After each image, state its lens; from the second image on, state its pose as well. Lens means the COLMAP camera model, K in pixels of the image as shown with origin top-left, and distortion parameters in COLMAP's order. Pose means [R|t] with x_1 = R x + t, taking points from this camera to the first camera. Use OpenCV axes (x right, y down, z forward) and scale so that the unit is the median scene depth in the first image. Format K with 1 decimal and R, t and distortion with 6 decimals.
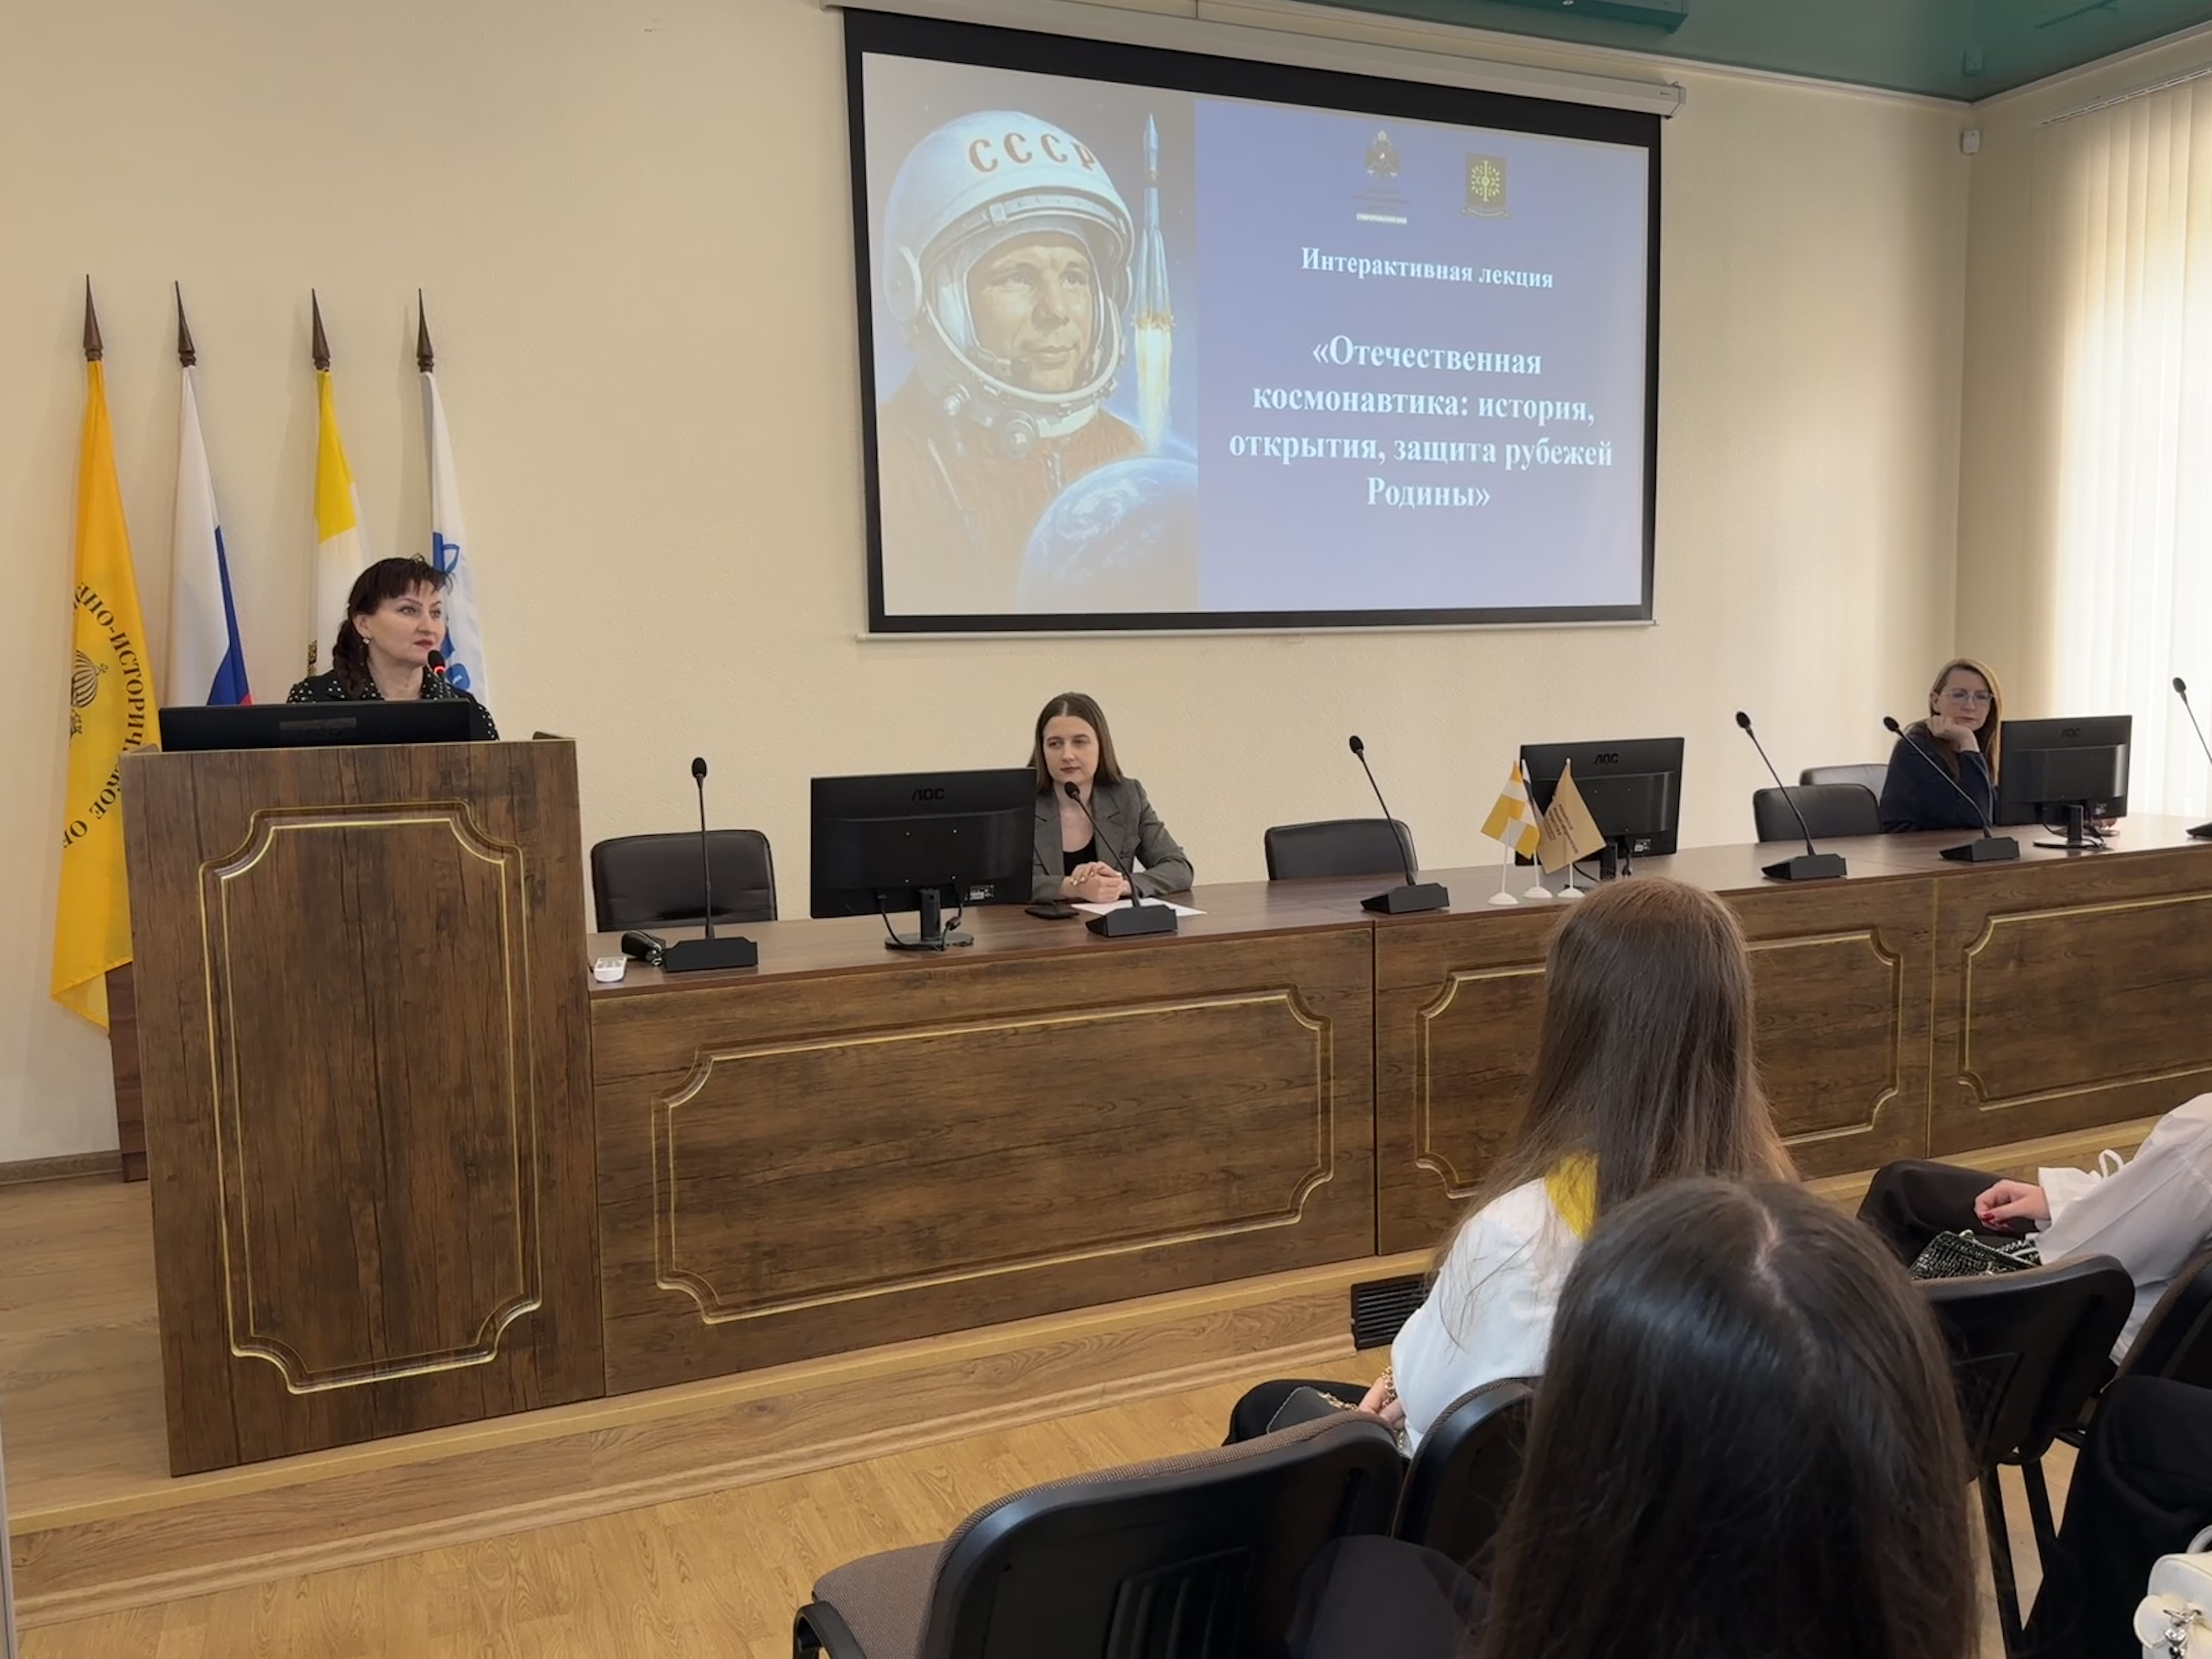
lens RADIAL K [[1724.8, 0, 1106.0], [0, 1724.8, 829.5], [0, 0, 1]] dist [0.178176, -0.379839]
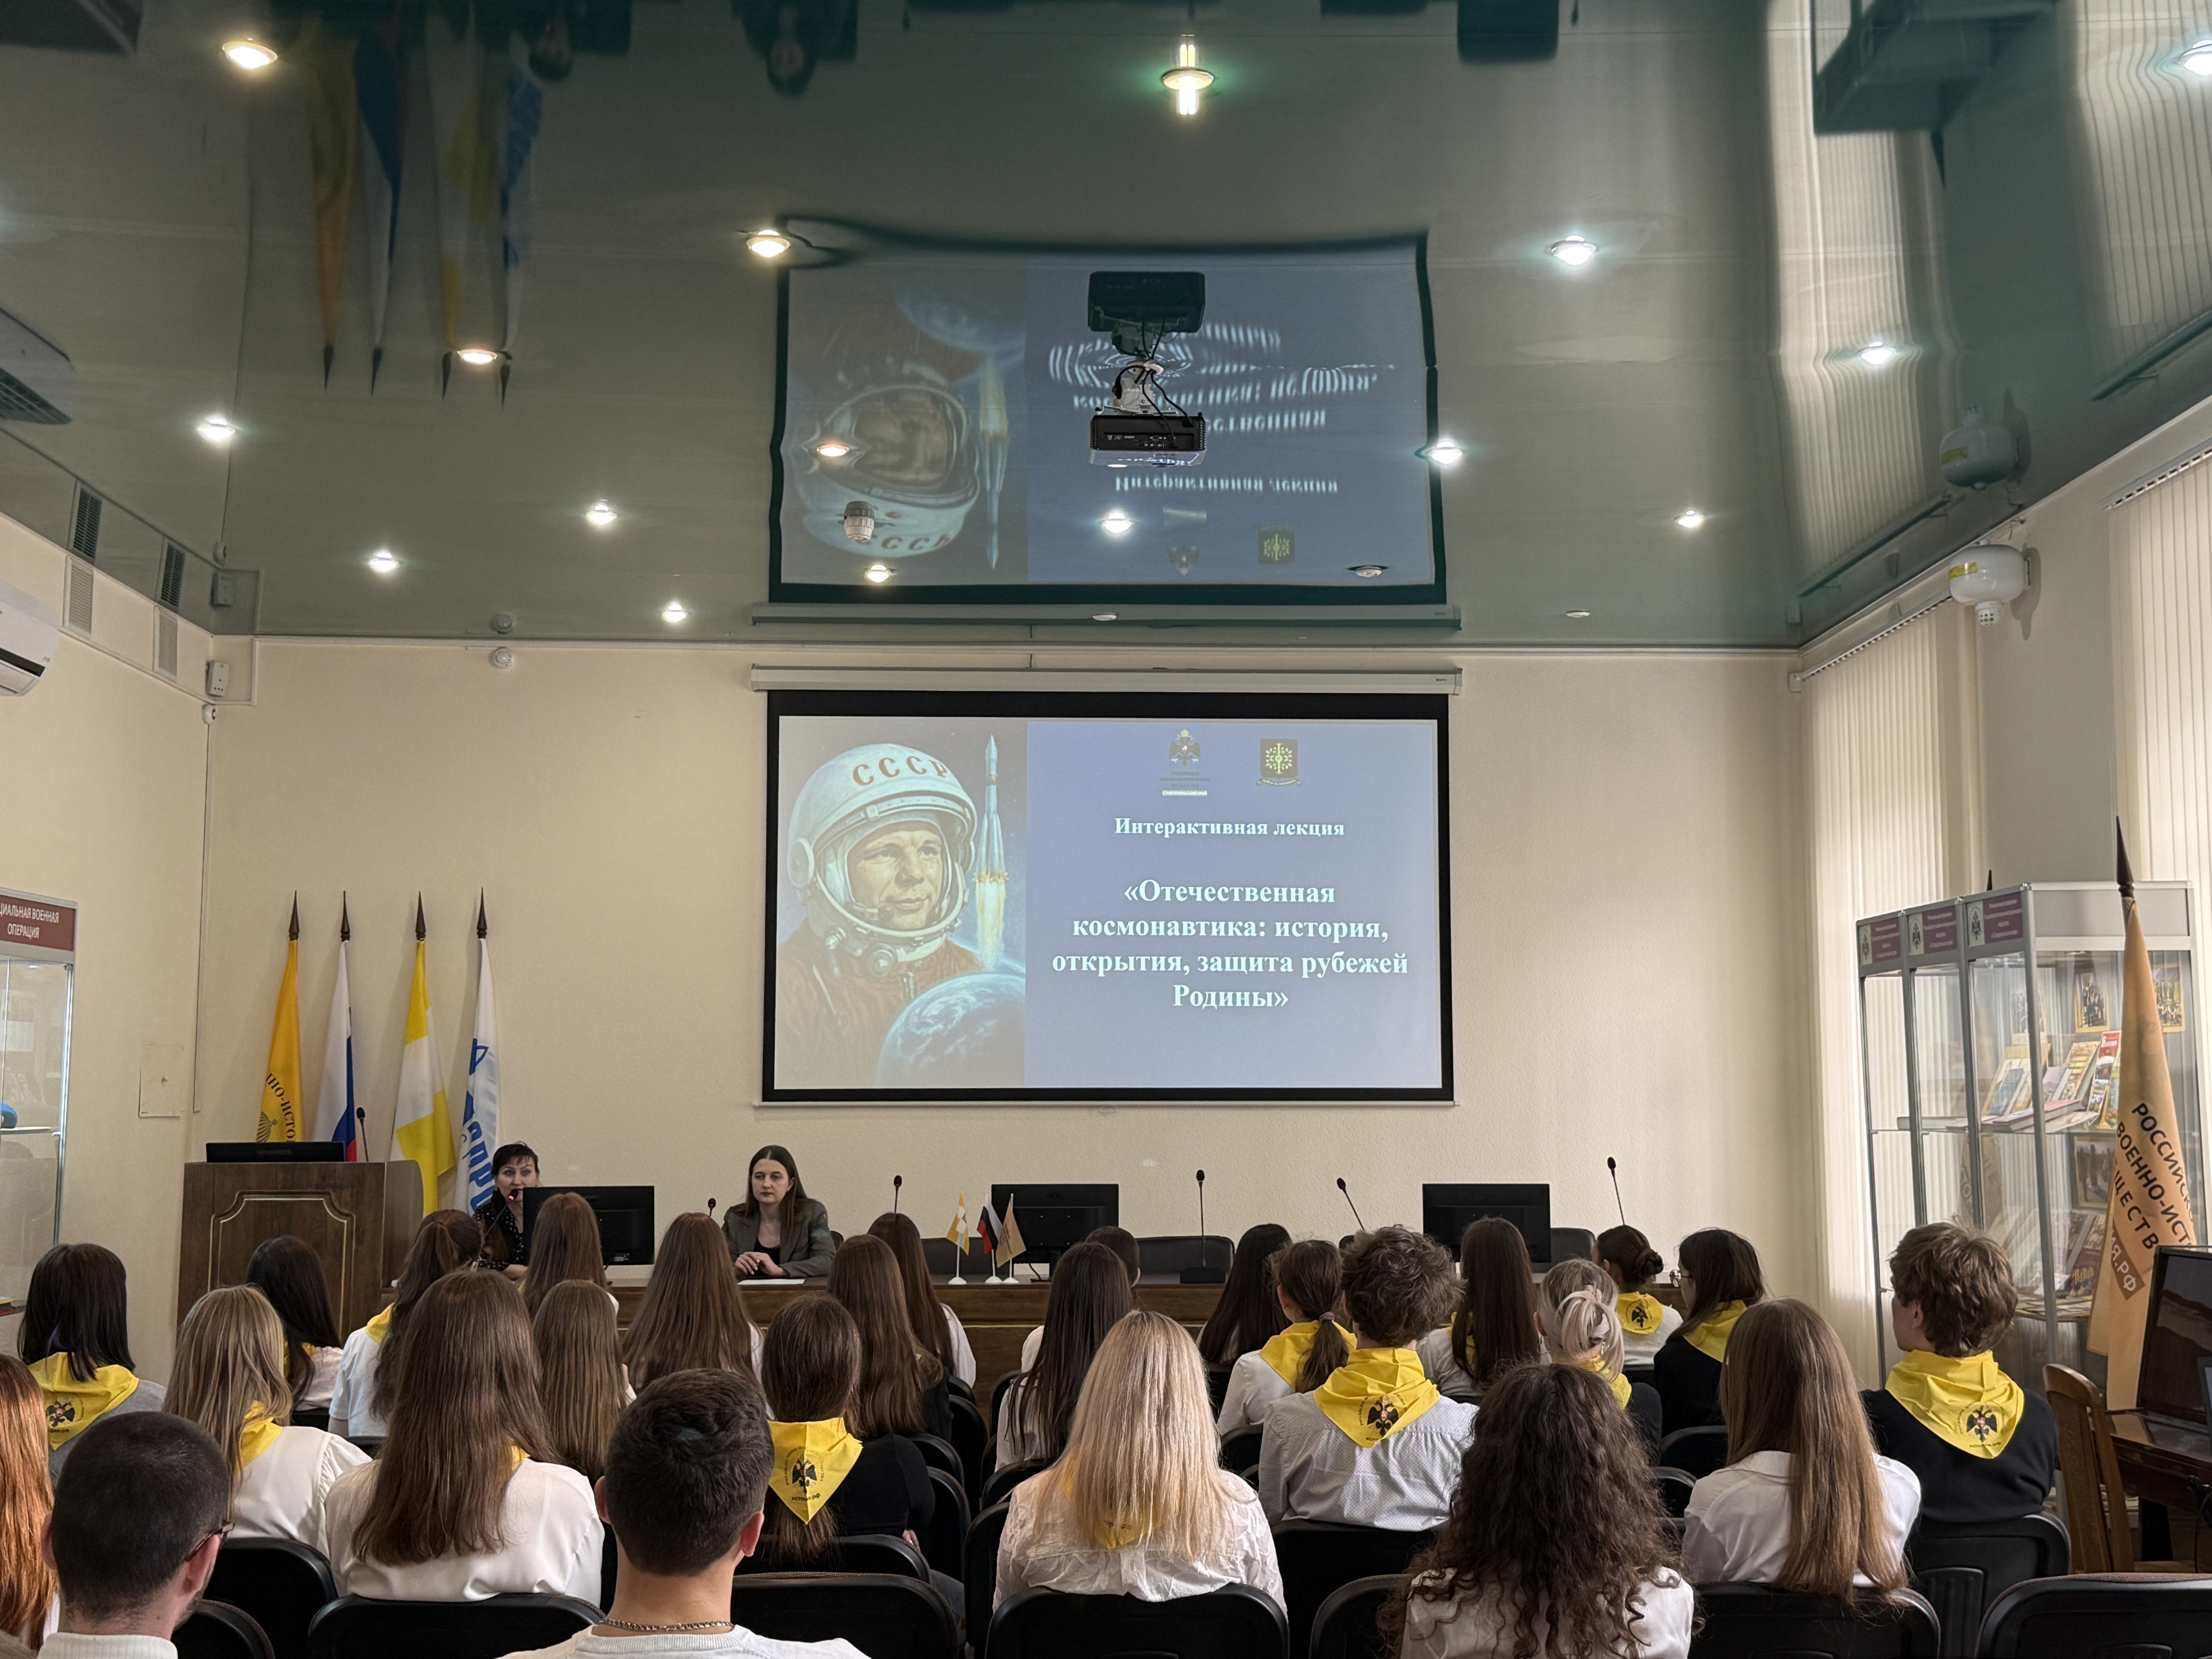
lens RADIAL K [[2701.7, 0, 1106.0], [0, 2701.7, 829.5], [0, 0, 1]] dist [0.198042, -0.019966]
pose [[0.931555, -0.018349, -0.363137, 0.902773], [-0.054533, 0.980379, -0.189430, 0.071109], [0.359488, 0.196267, 0.912276, -0.931489]]
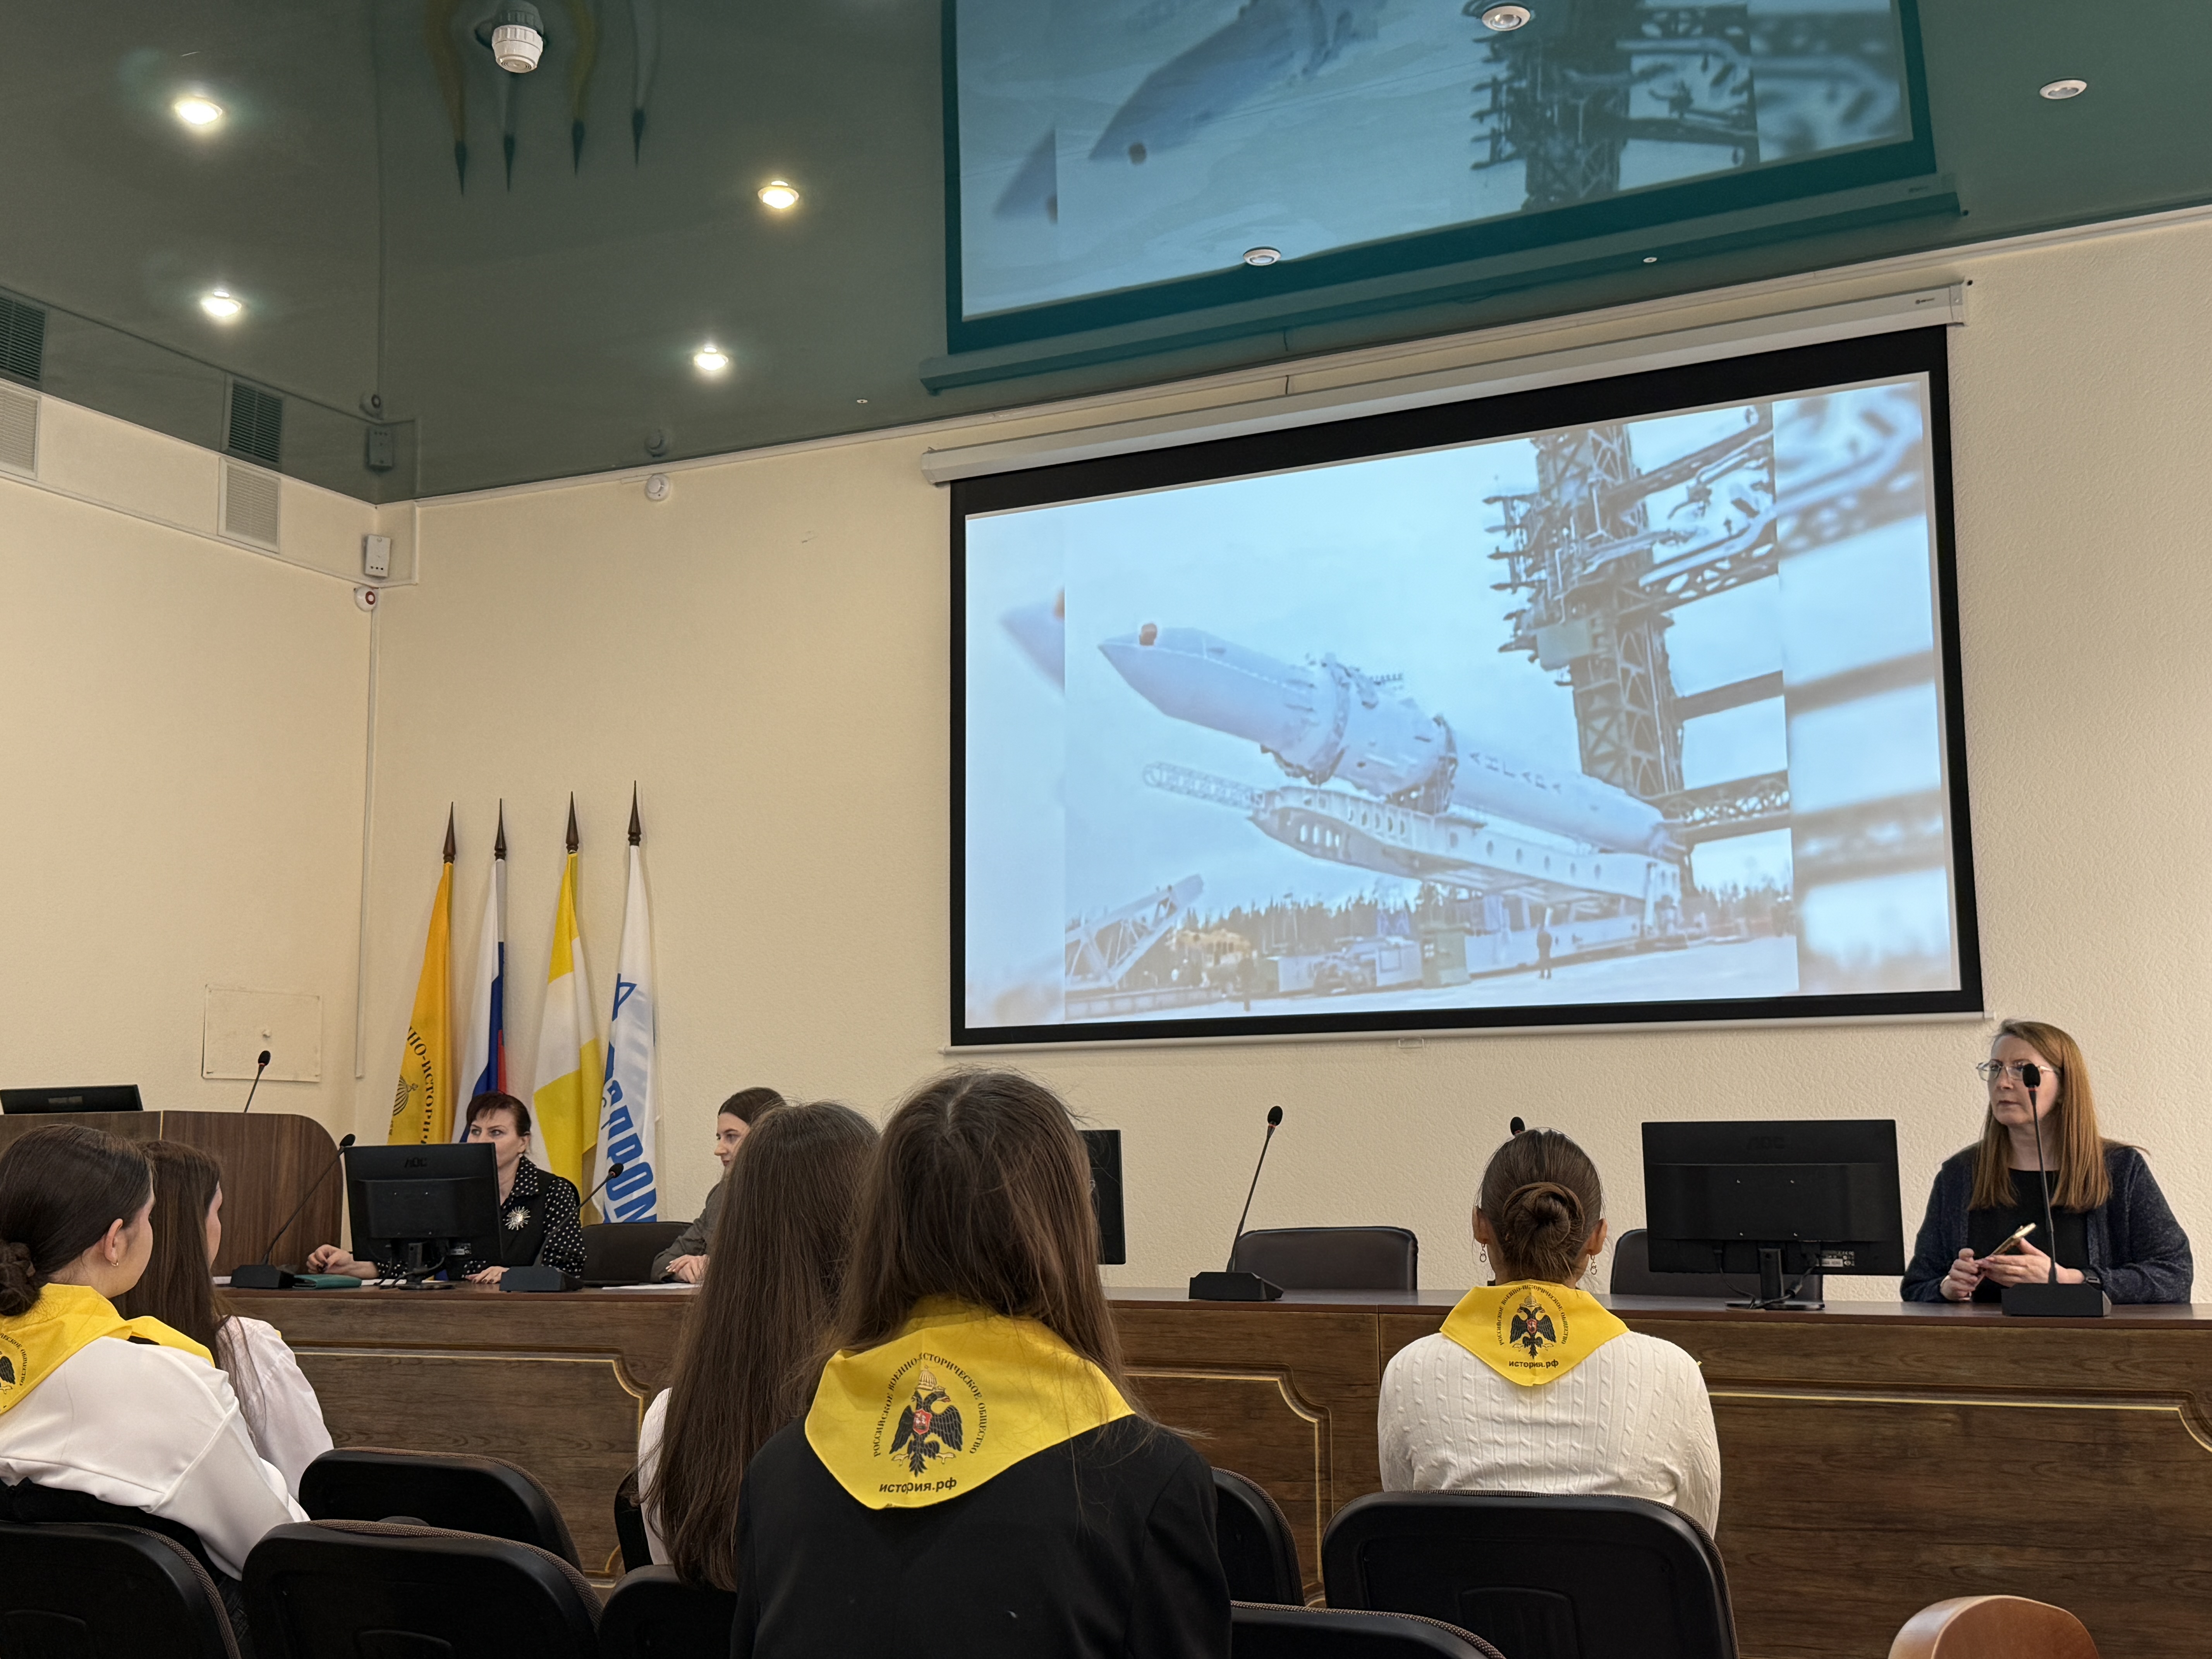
lens RADIAL K [[2504.6, 0, 1106.0], [0, 2504.6, 829.5], [0, 0, 1]] dist [0.137519, -0.002837]
pose [[0.637061, -0.093196, -0.765159, 1.019412], [-0.082385, 0.978745, -0.187804, 0.029452], [0.766398, 0.182680, 0.615843, 0.139883]]
